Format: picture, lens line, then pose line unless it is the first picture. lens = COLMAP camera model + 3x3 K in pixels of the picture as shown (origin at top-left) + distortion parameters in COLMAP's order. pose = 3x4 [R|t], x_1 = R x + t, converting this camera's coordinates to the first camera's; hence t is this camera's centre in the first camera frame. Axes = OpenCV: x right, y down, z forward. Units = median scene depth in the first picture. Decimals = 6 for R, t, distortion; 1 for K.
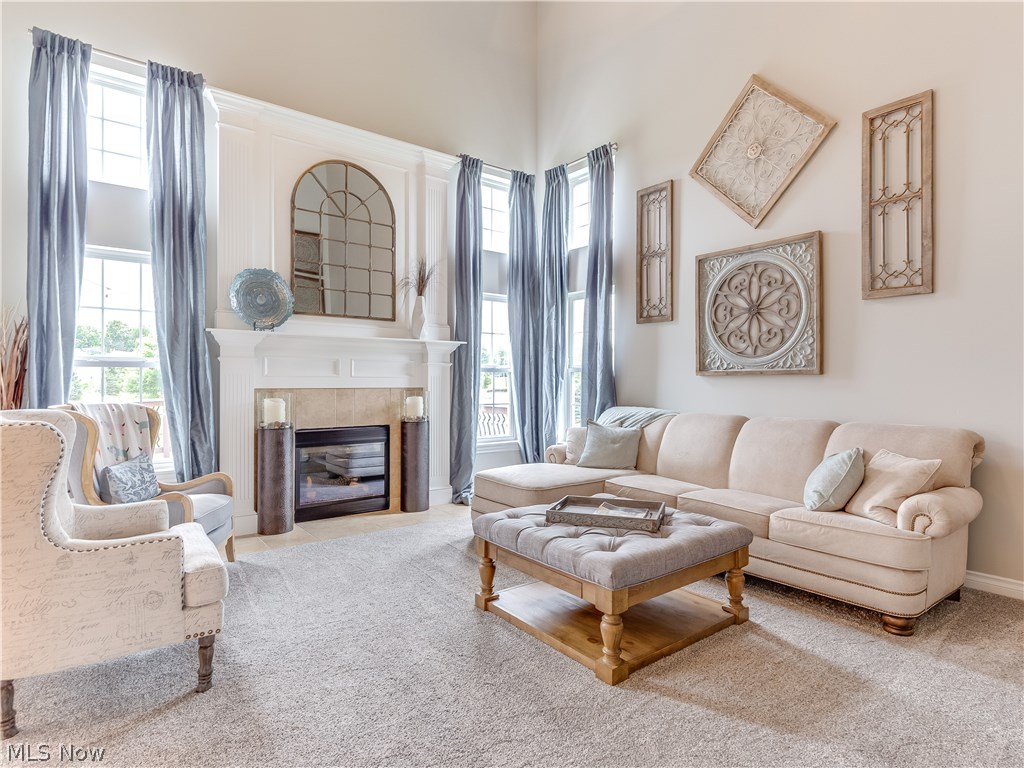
lens RADIAL K [[558.6, 0, 512.0], [0, 558.6, 384.0], [0, 0, 1]] dist [-0.012700, -0.000367]
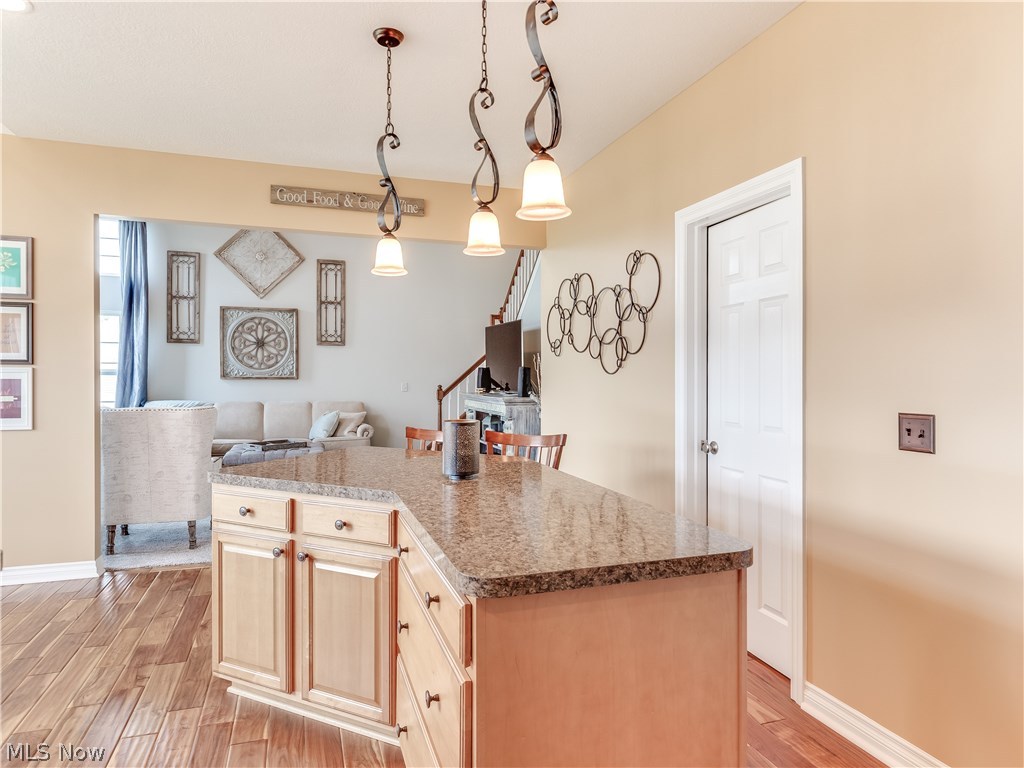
lens RADIAL K [[647.2, 0, 512.0], [0, 647.2, 384.0], [0, 0, 1]] dist [-0.000009, -0.000062]
pose [[0.317374, -0.009037, 0.948257, -1.326791], [0.002591, 0.999959, 0.008663, -0.016651], [-0.948297, -0.000293, 0.317384, -0.458450]]
